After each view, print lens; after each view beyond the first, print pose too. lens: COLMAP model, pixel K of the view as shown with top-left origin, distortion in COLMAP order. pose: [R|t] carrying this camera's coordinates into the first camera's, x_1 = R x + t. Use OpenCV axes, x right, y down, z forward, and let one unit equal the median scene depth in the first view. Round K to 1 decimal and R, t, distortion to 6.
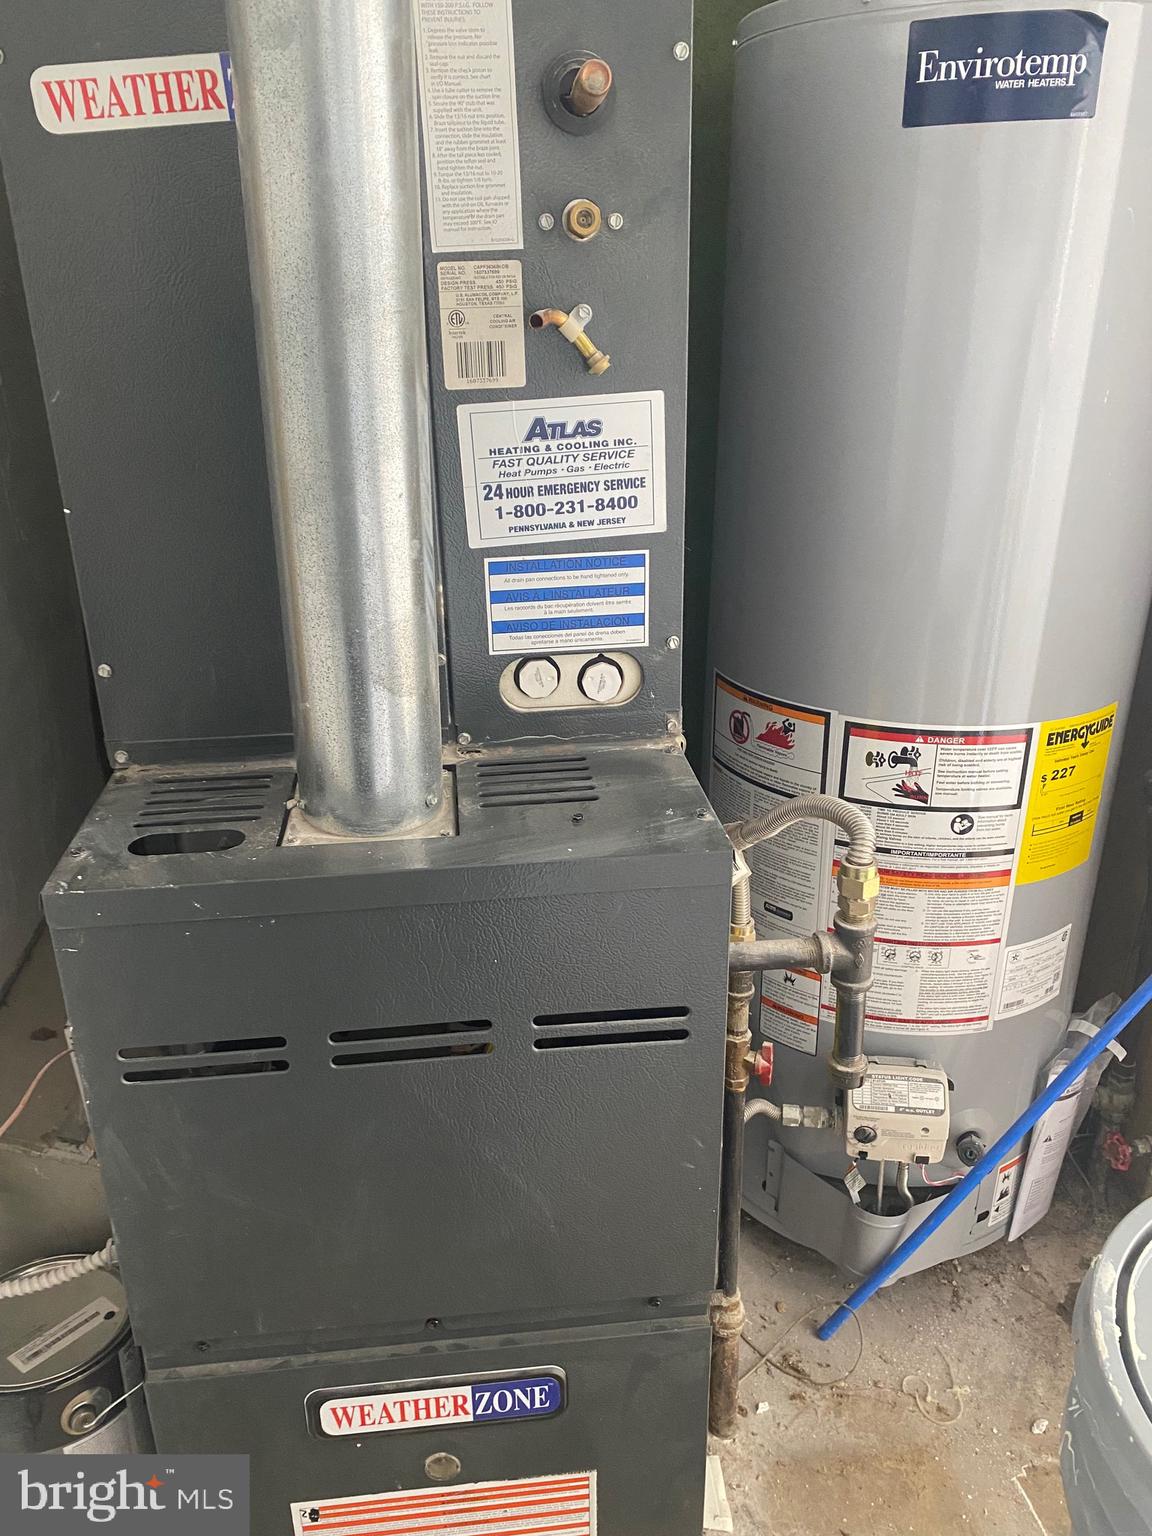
lens RADIAL K [[1170.4, 0, 572.9], [0, 1170.4, 760.8], [0, 0, 1]] dist [0.034790, -0.033373]
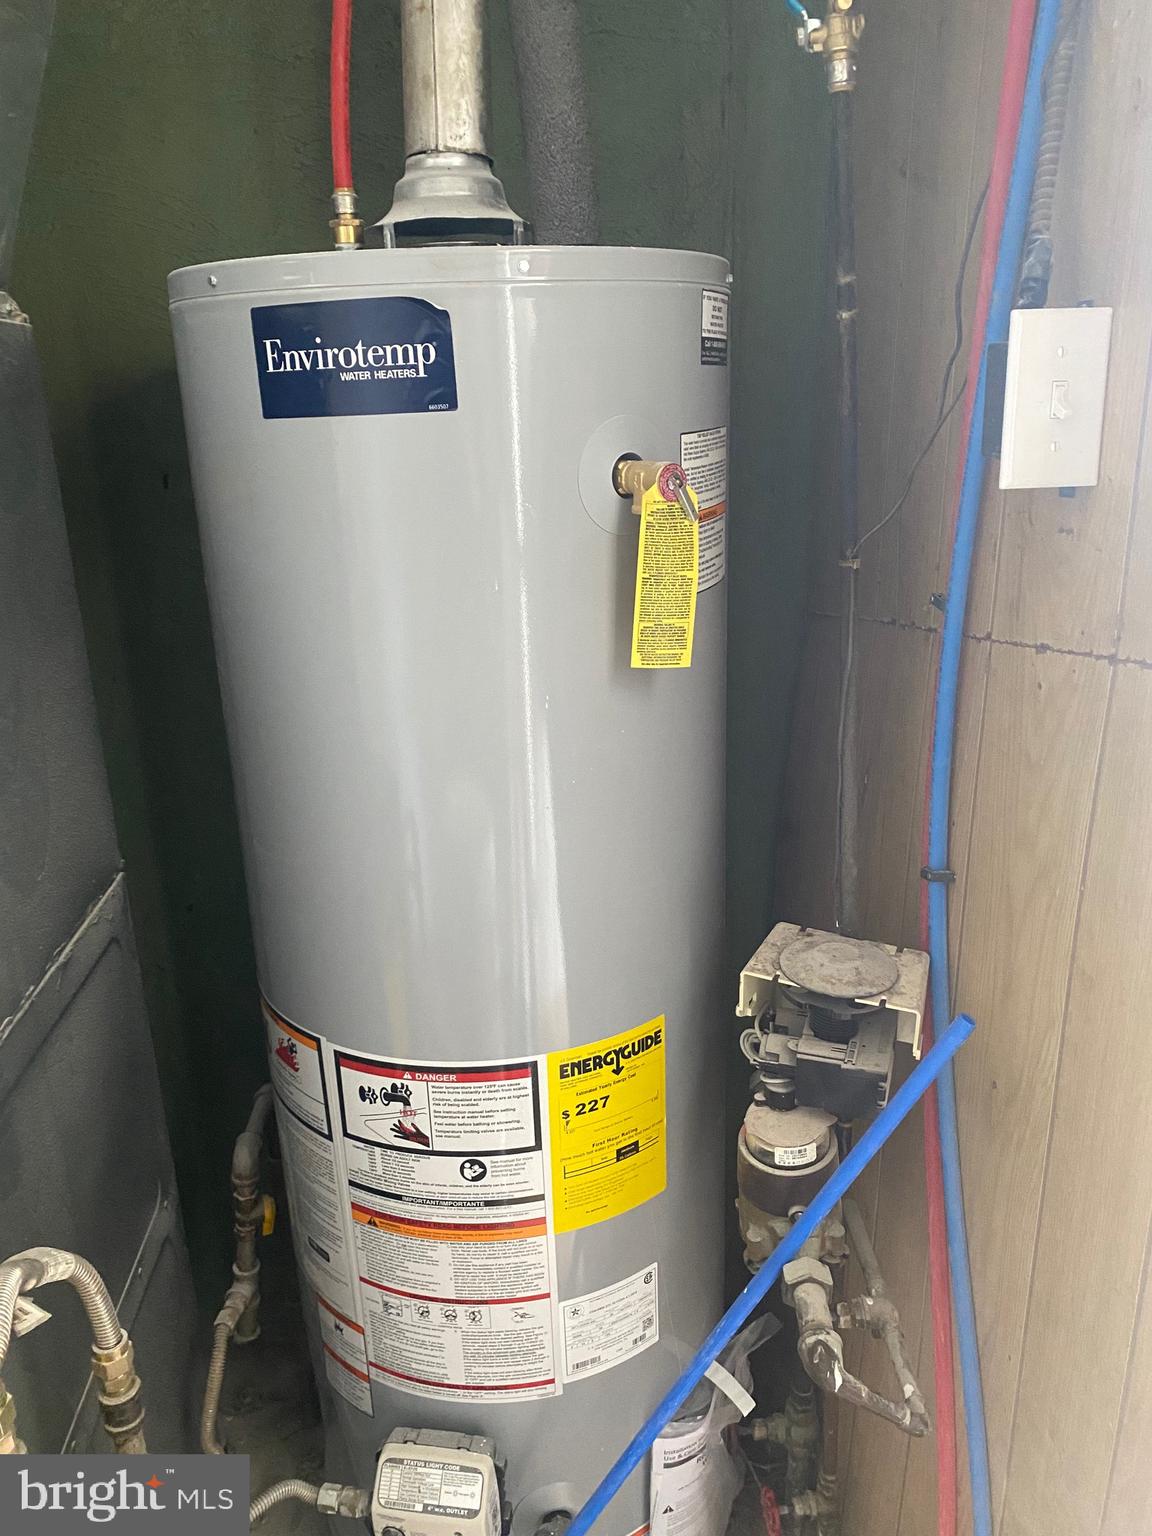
lens RADIAL K [[1170.4, 0, 579.0], [0, 1170.4, 758.1], [0, 0, 1]] dist [0.034790, -0.033373]
pose [[0.999280, -0.017976, -0.033401, 0.452685], [0.015245, 0.996655, -0.080294, -0.178194], [0.034733, 0.079727, 0.996211, 0.132935]]
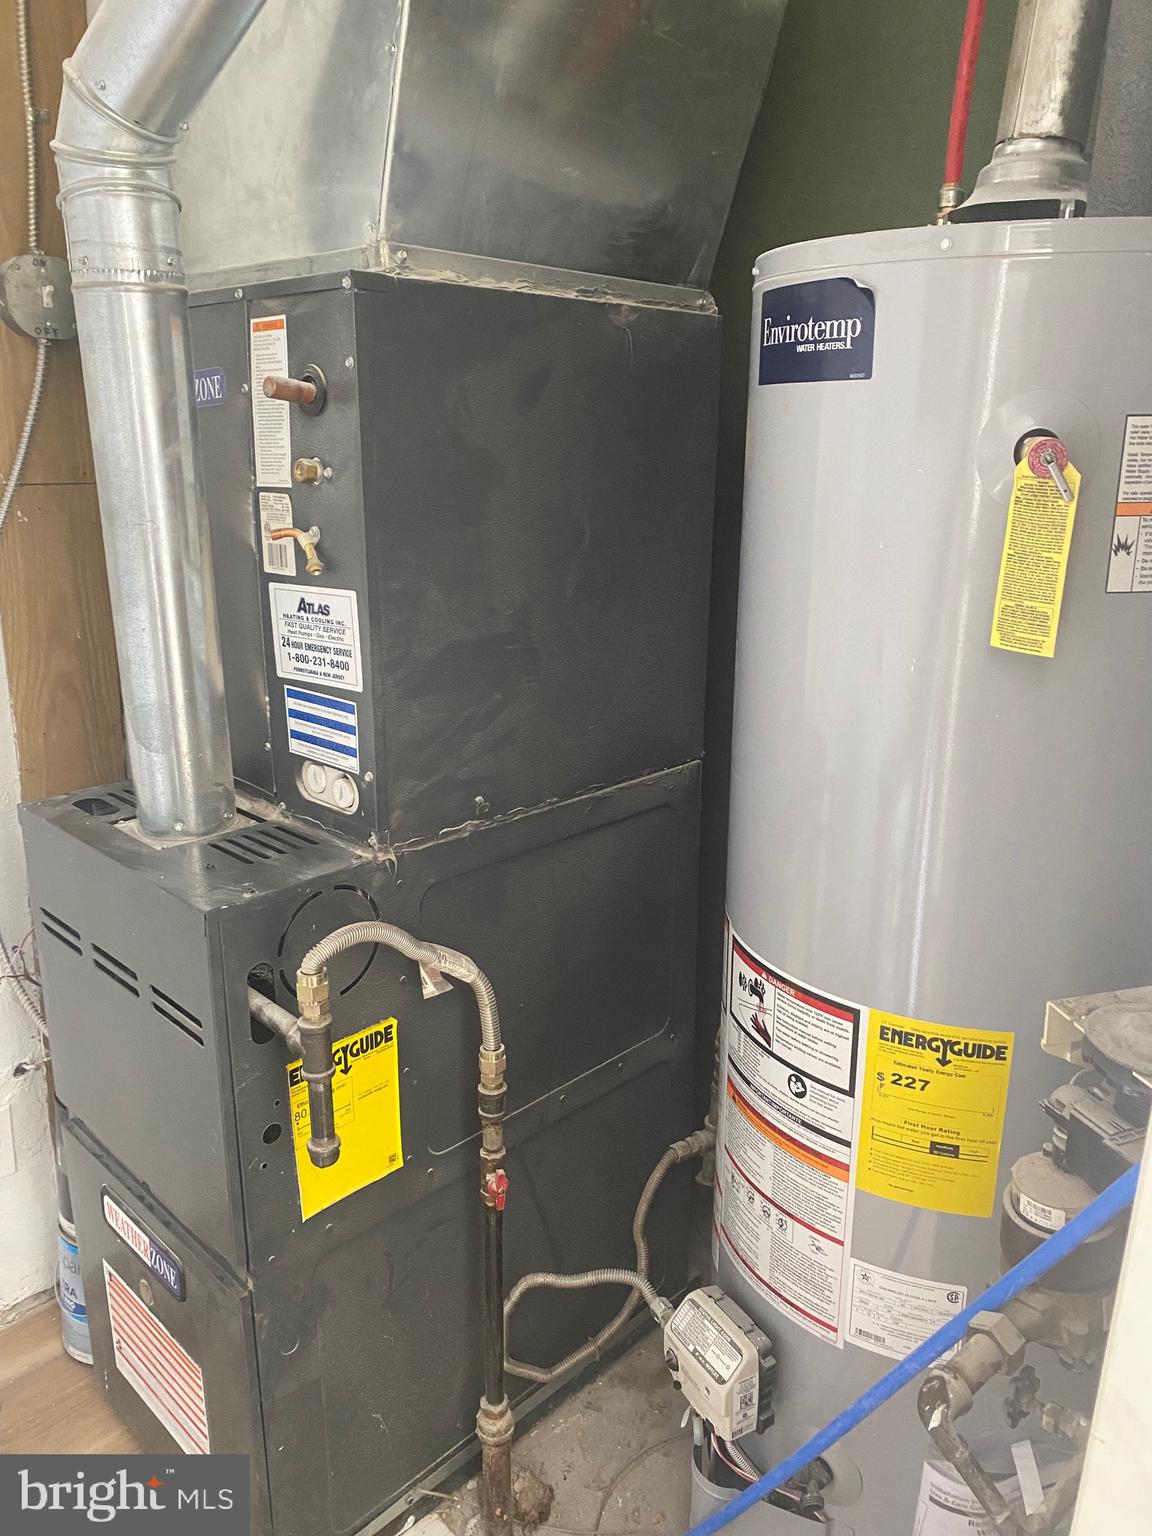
lens RADIAL K [[1170.4, 0, 590.7], [0, 1170.4, 753.3], [0, 0, 1]] dist [0.034790, -0.033373]
pose [[0.631441, 0.229086, -0.740812, 0.873378], [-0.309146, 0.950528, 0.030433, -0.176190], [0.711134, 0.209802, 0.671023, 0.216792]]
